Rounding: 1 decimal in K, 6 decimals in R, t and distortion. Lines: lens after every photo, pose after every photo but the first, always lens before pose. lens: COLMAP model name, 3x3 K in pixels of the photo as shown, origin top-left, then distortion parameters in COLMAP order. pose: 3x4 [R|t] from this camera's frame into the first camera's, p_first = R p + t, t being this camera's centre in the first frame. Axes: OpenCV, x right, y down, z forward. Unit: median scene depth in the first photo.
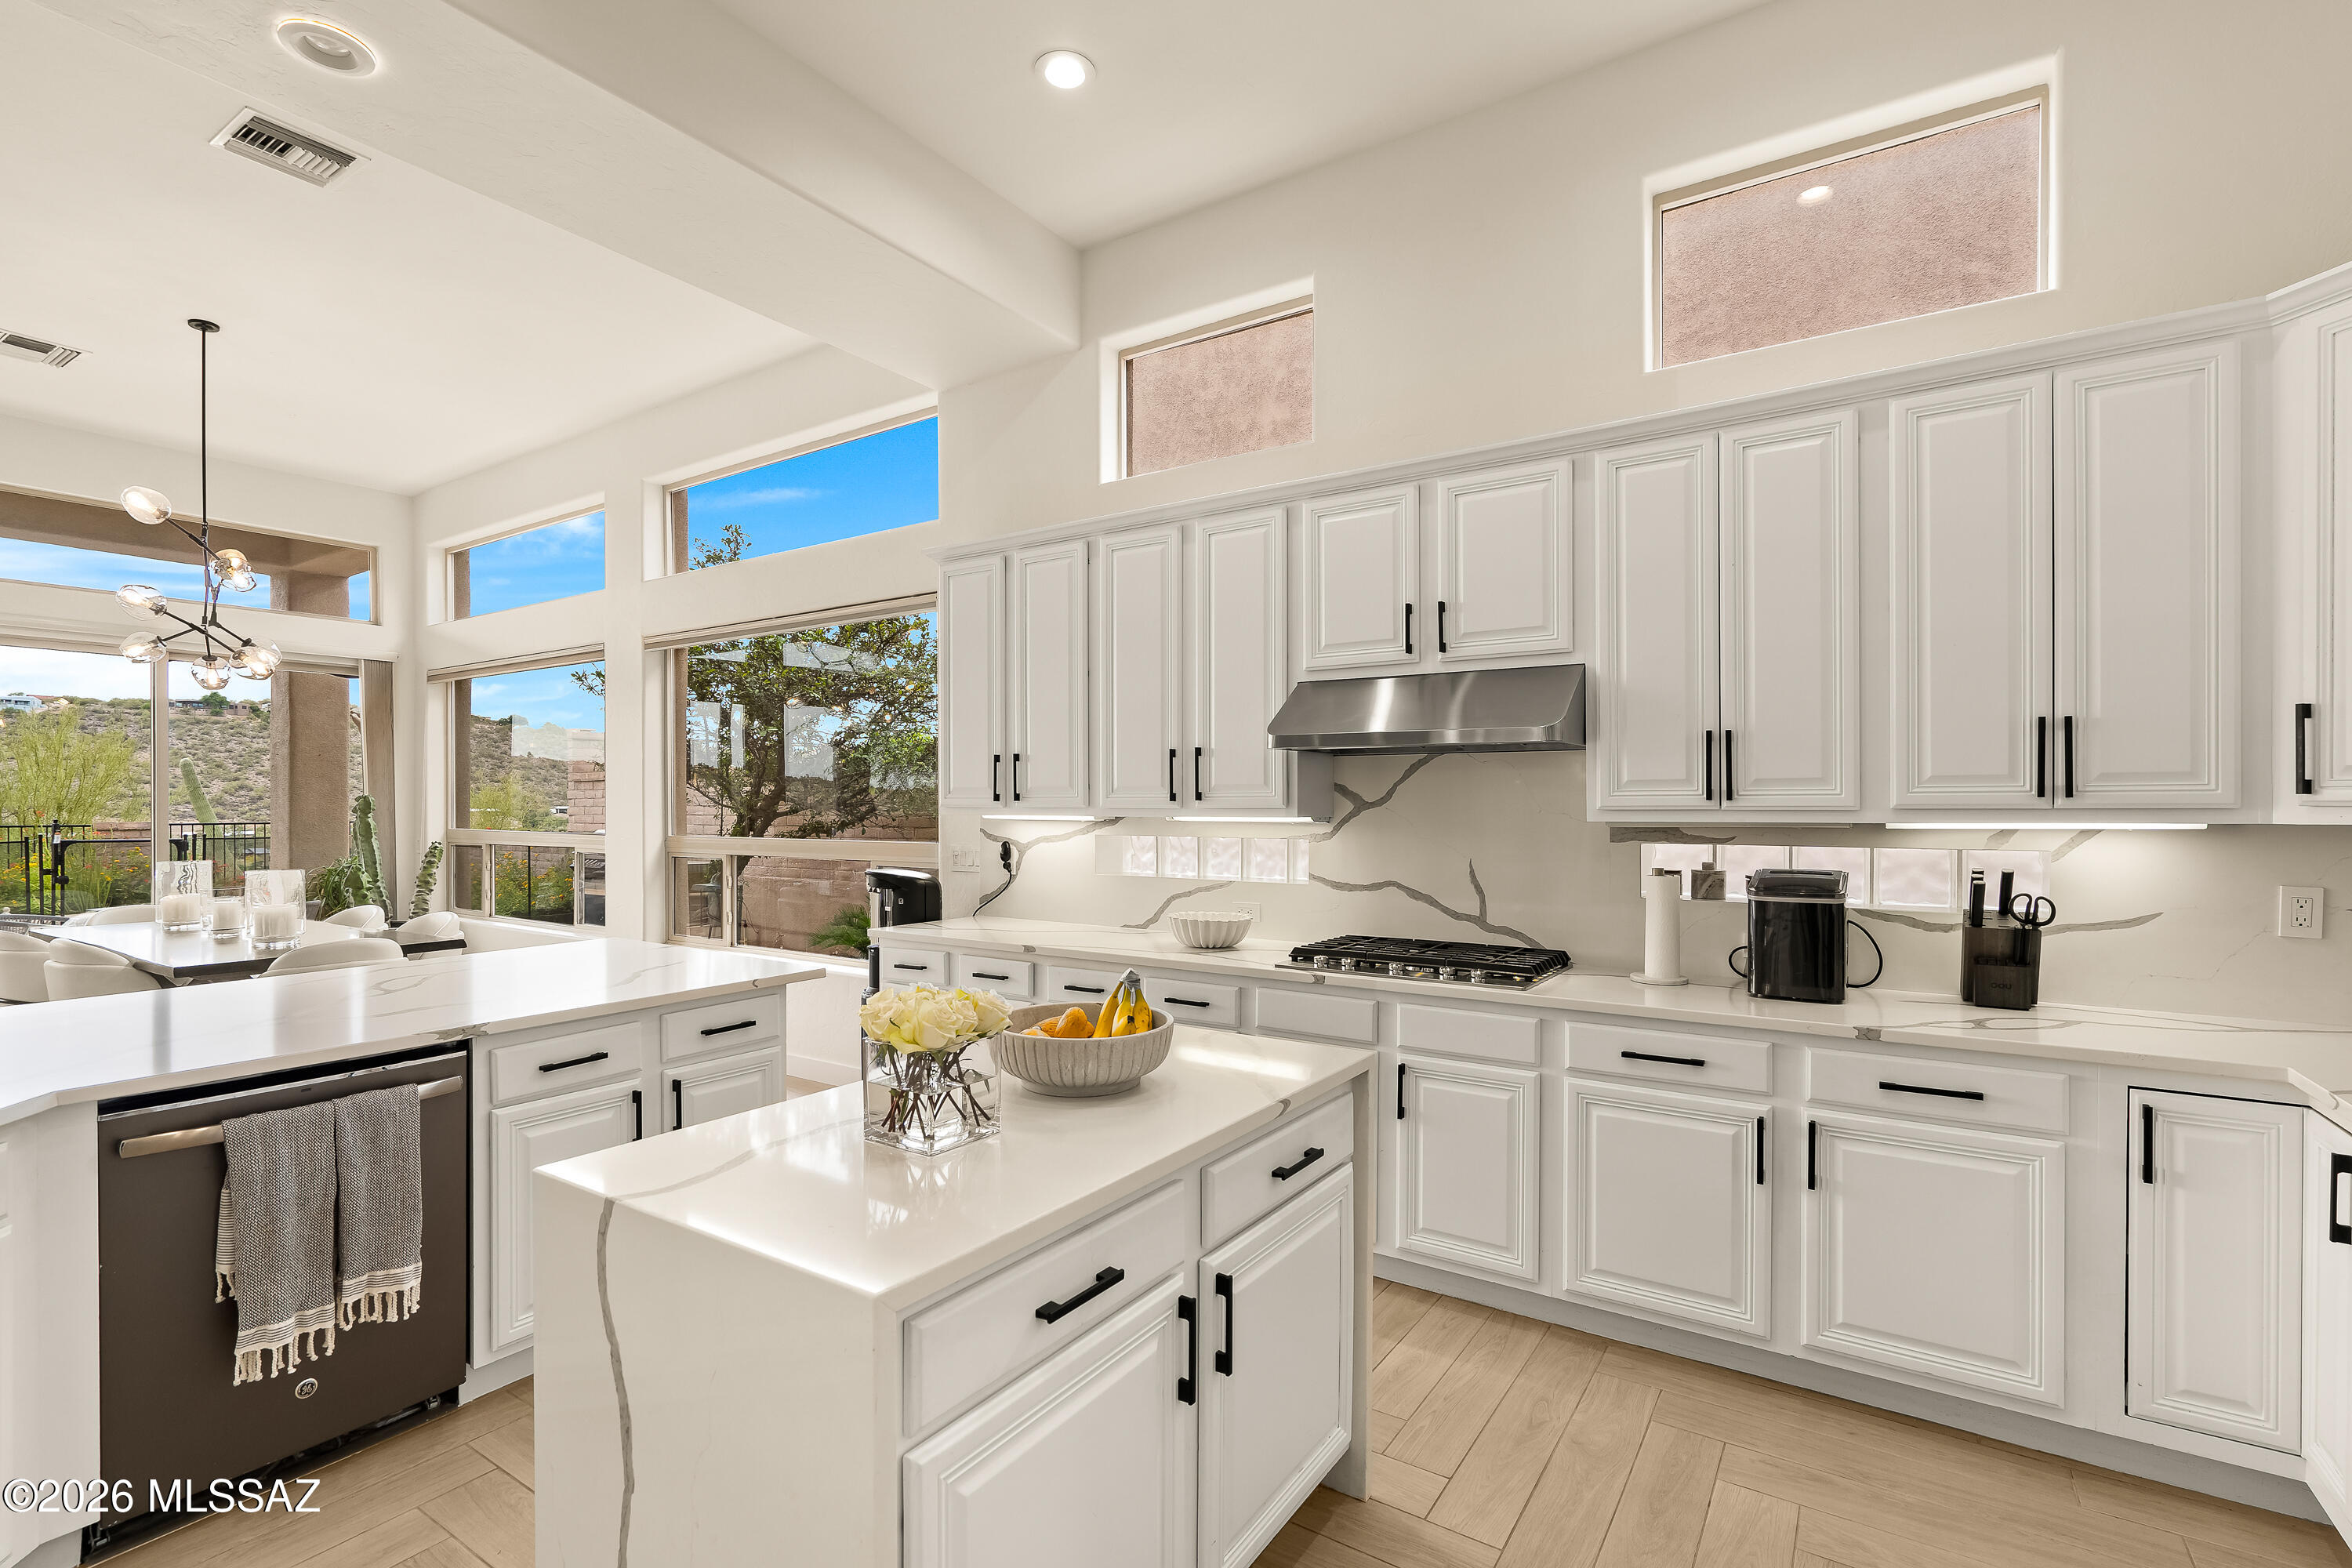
lens RADIAL K [[1076.3, 0, 1138.7], [0, 1076.3, 811.8], [0, 0, 1]] dist [-0.005335, 0.003044]
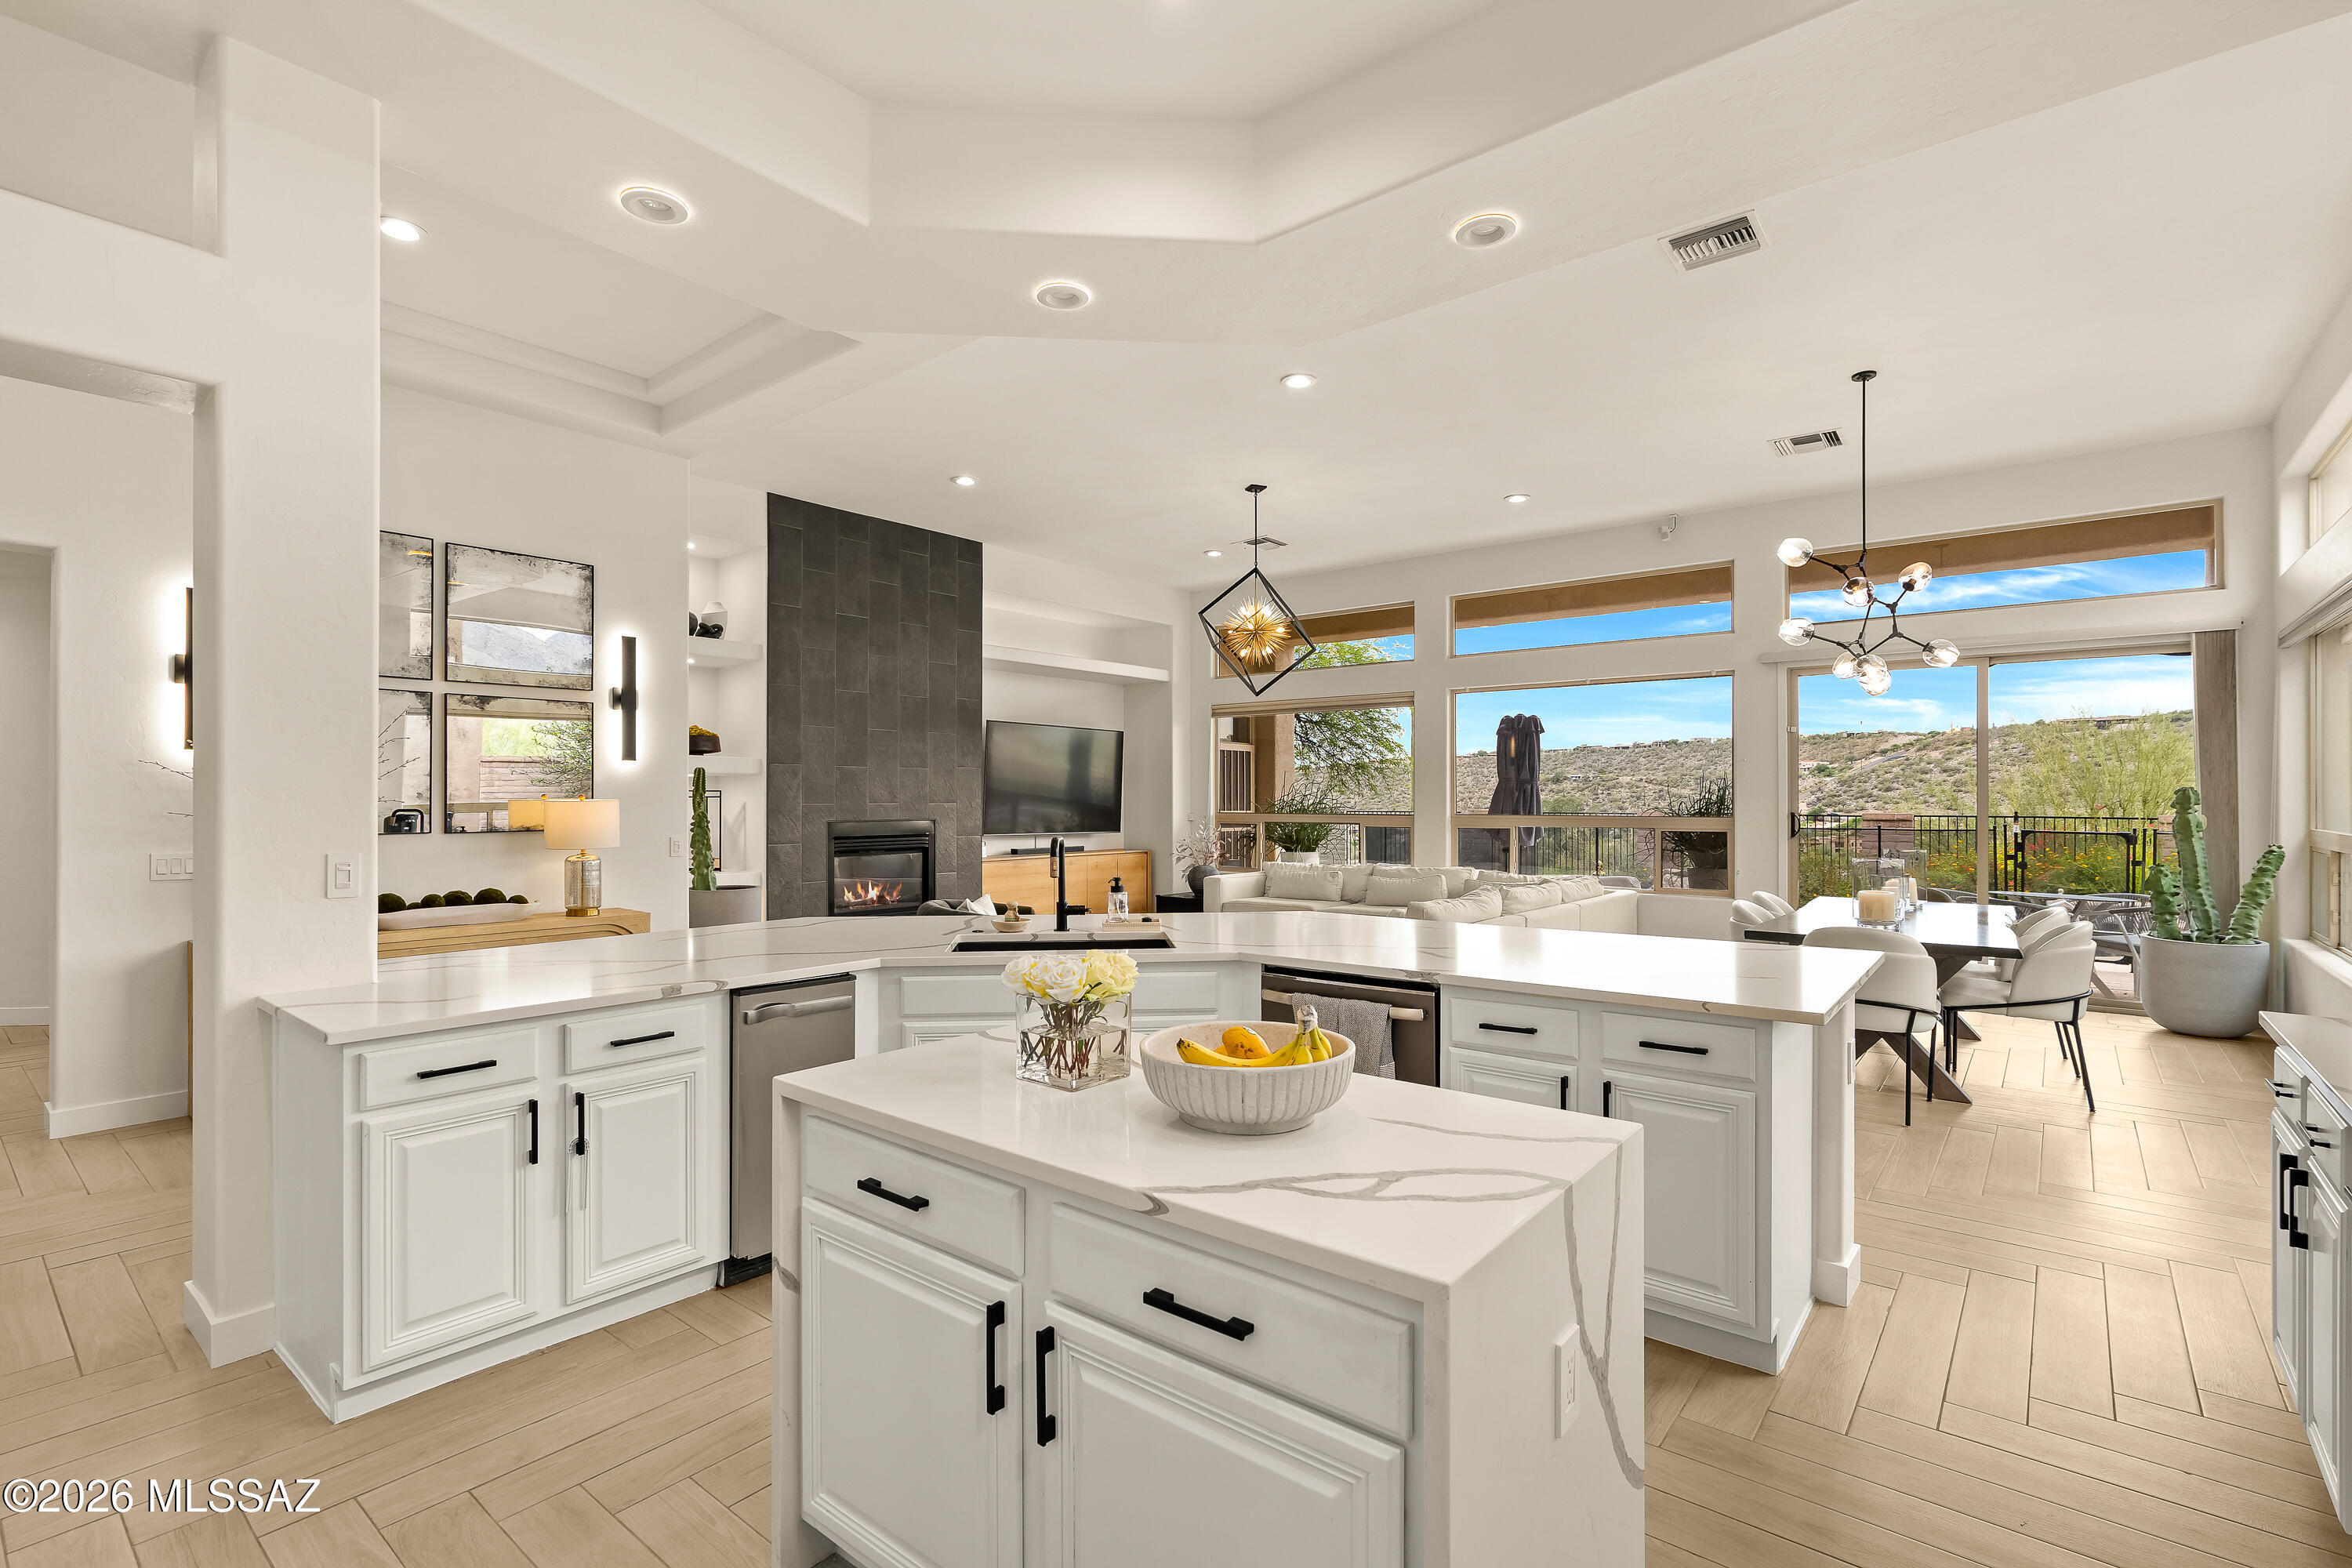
lens RADIAL K [[1076.3, 0, 1191.8], [0, 1076.3, 786.9], [0, 0, 1]] dist [-0.005335, 0.003044]
pose [[-0.085415, -0.009107, -0.996304, 0.387512], [-0.008266, 0.999930, -0.008431, -0.003884], [0.996311, 0.007516, -0.085484, 0.484794]]
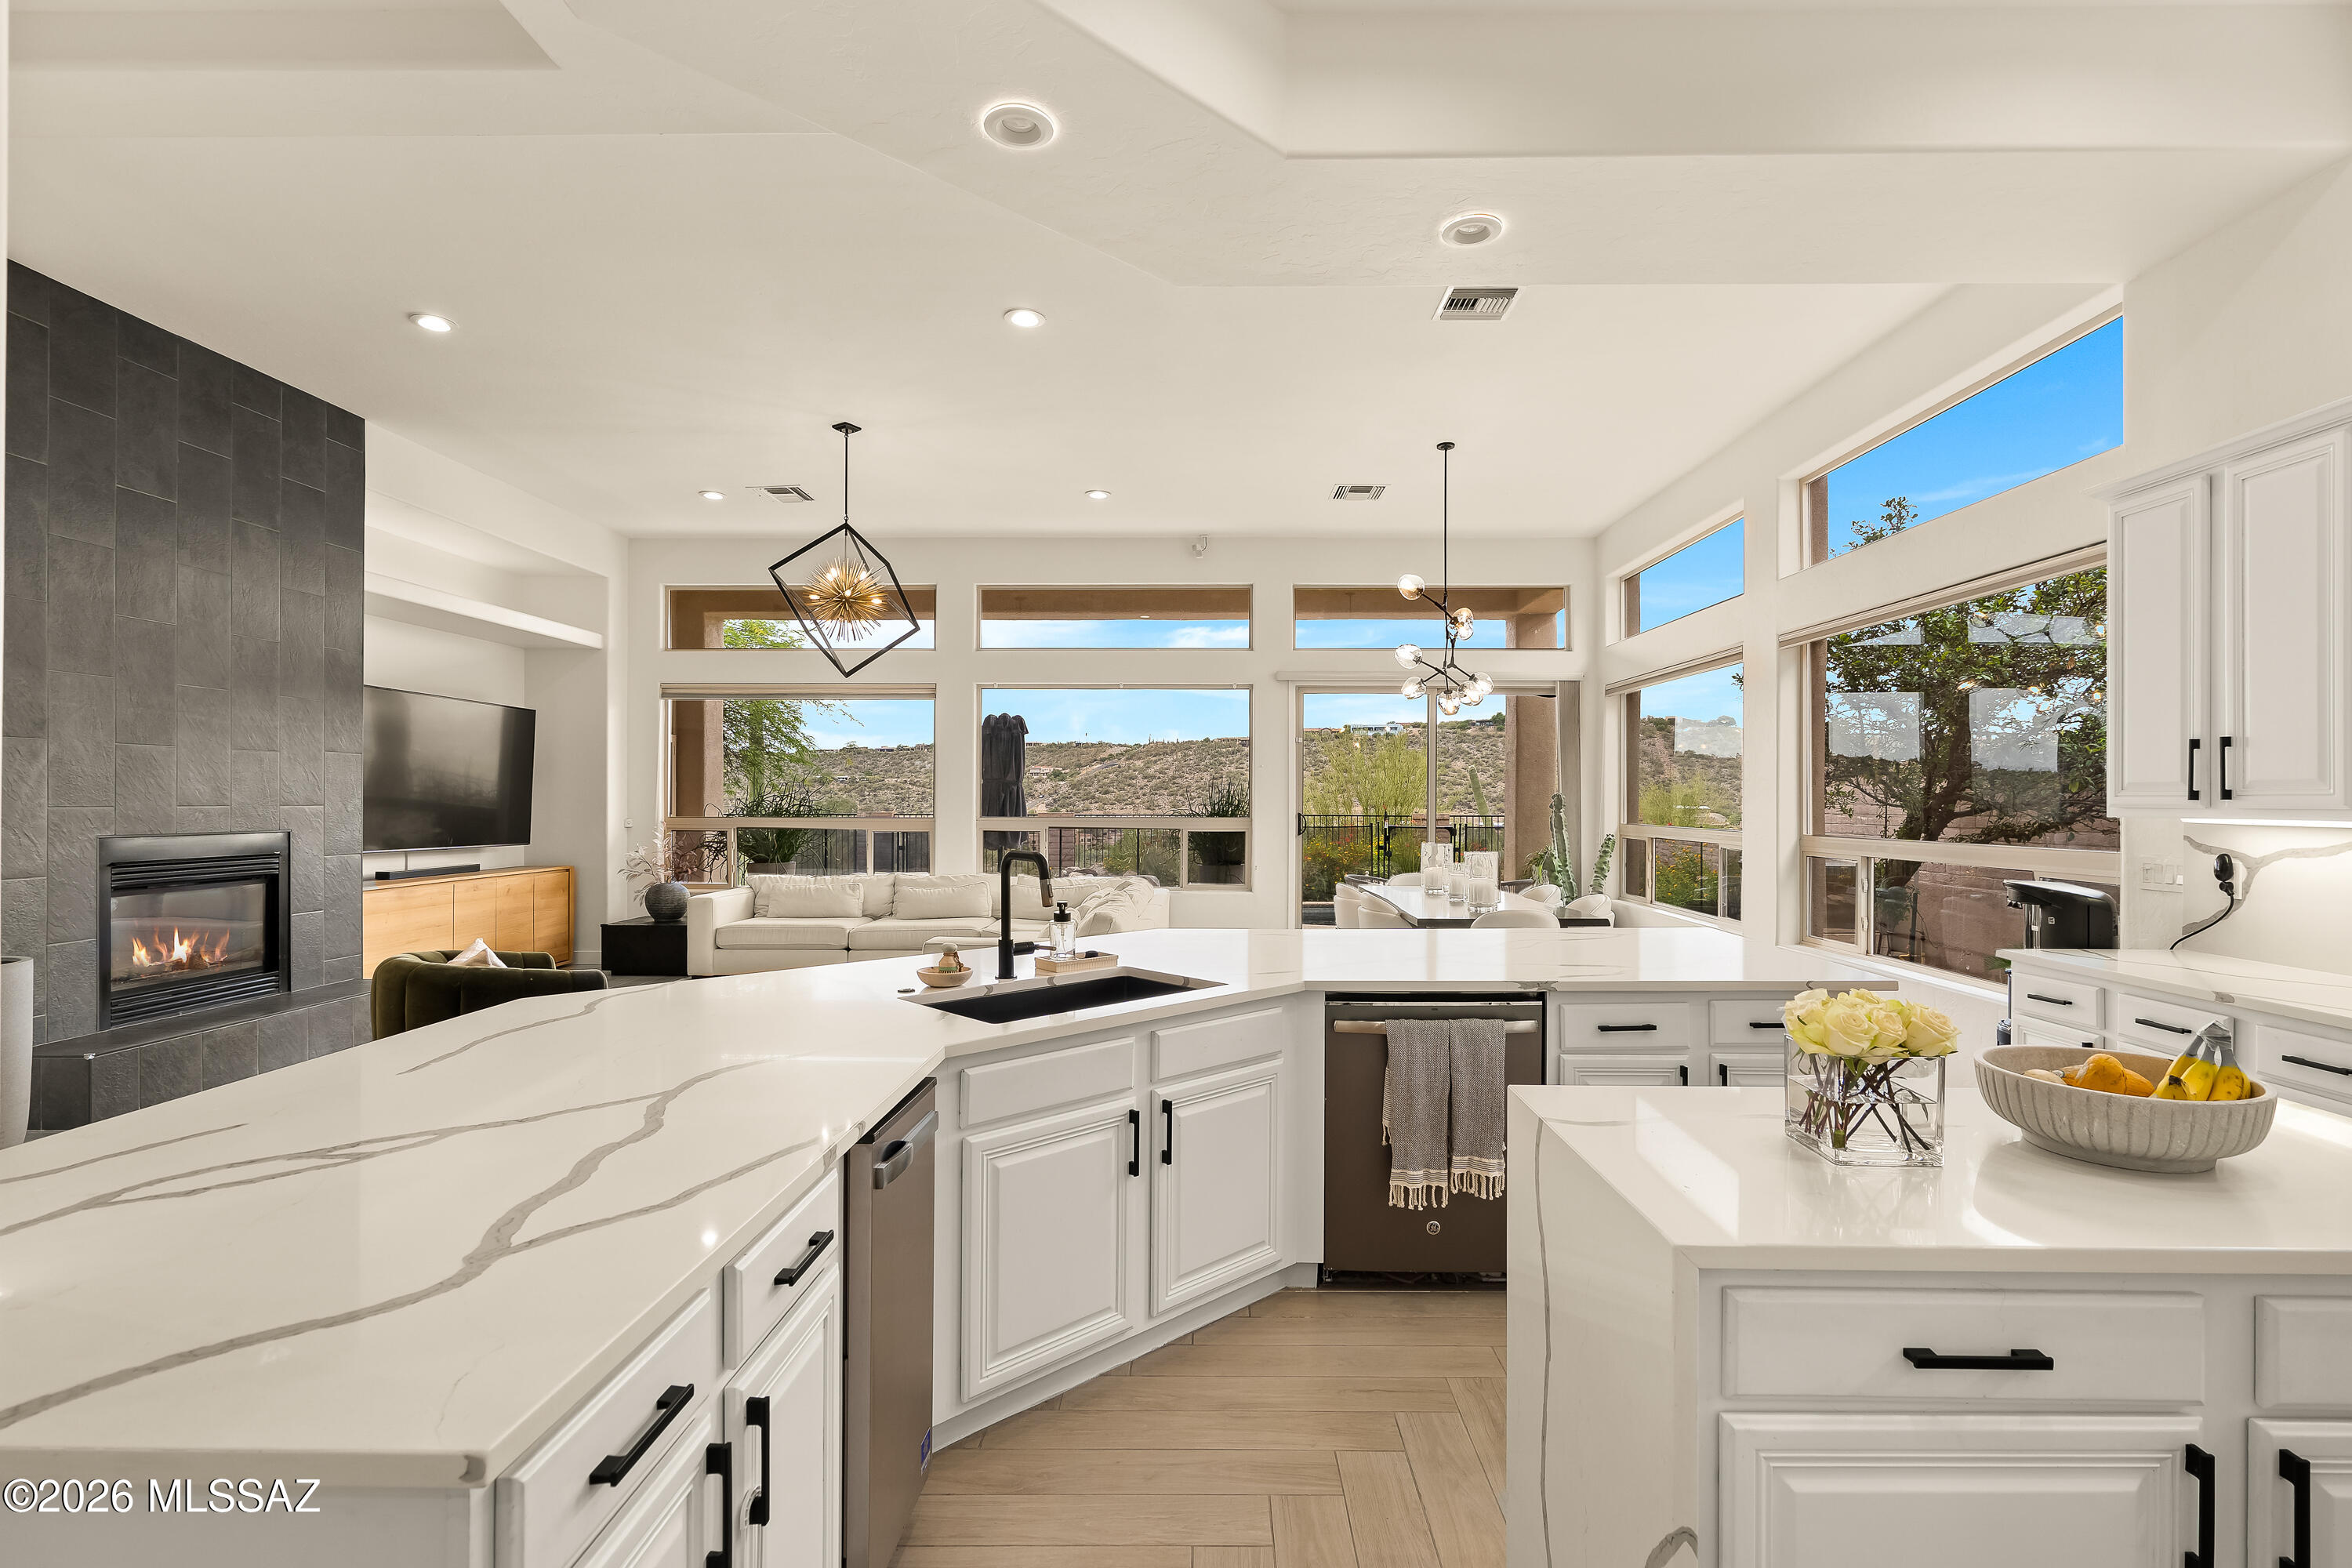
lens RADIAL K [[1076.3, 0, 1202.5], [0, 1076.3, 806.2], [0, 0, 1]] dist [-0.005335, 0.003044]
pose [[0.557796, 0.007769, -0.829942, 0.108508], [-0.009990, 0.999947, 0.002646, -0.000216], [0.829918, 0.006815, 0.557844, -0.006943]]
